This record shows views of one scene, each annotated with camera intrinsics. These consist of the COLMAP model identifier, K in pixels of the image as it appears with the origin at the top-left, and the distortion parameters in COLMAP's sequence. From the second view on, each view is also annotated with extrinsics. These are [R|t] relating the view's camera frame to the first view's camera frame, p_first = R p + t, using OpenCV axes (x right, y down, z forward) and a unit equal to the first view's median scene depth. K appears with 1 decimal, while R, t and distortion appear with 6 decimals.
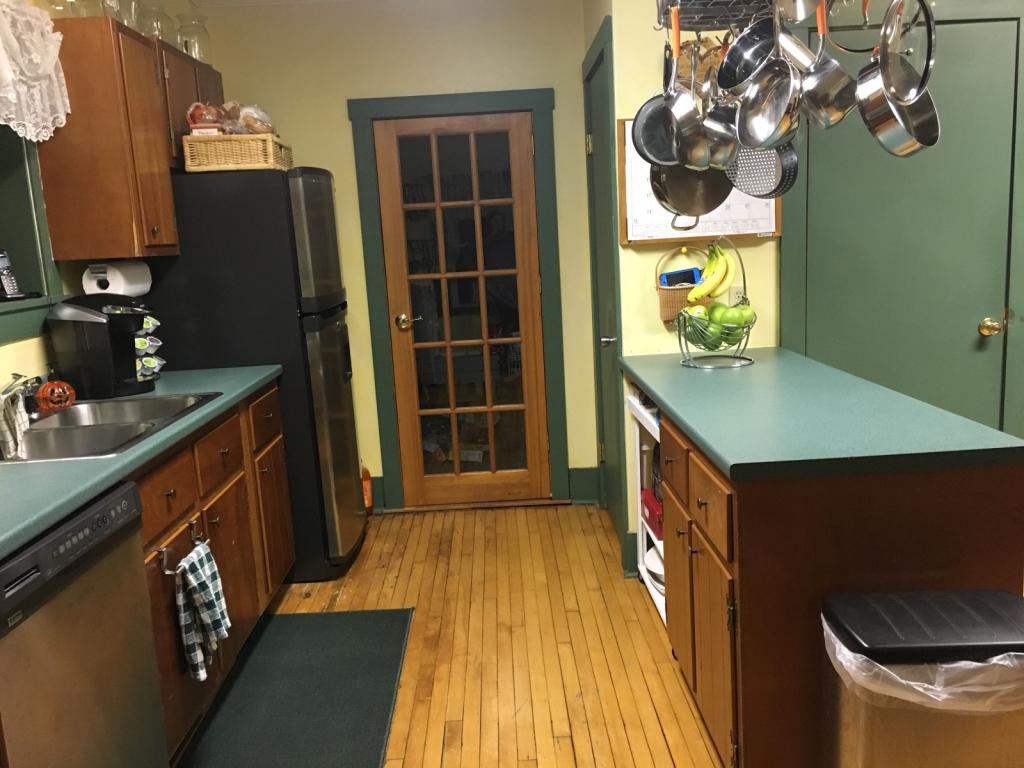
lens RADIAL K [[871.0, 0, 512.7], [0, 871.0, 388.2], [0, 0, 1]] dist [0.053891, -0.064554]
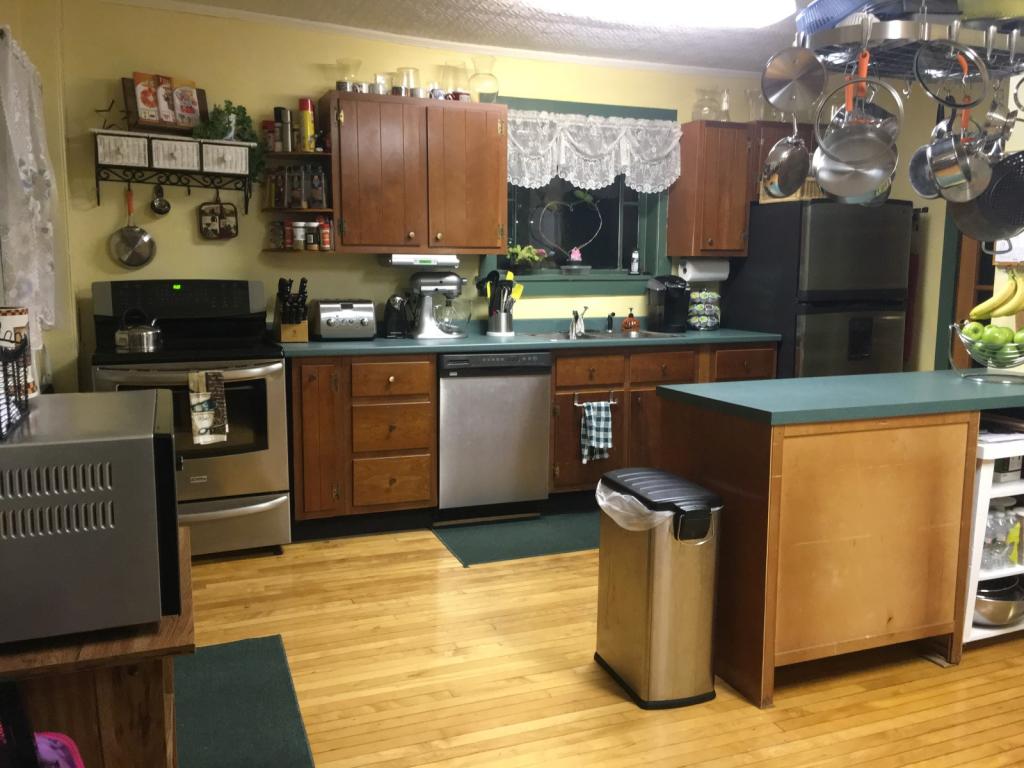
lens RADIAL K [[871.0, 0, 512.2], [0, 871.0, 383.1], [0, 0, 1]] dist [0.053891, -0.064554]
pose [[0.356931, 0.178512, -0.916916, 1.403380], [-0.183724, 0.975814, 0.118460, -0.056925], [0.915885, 0.126178, 0.381095, 0.059061]]
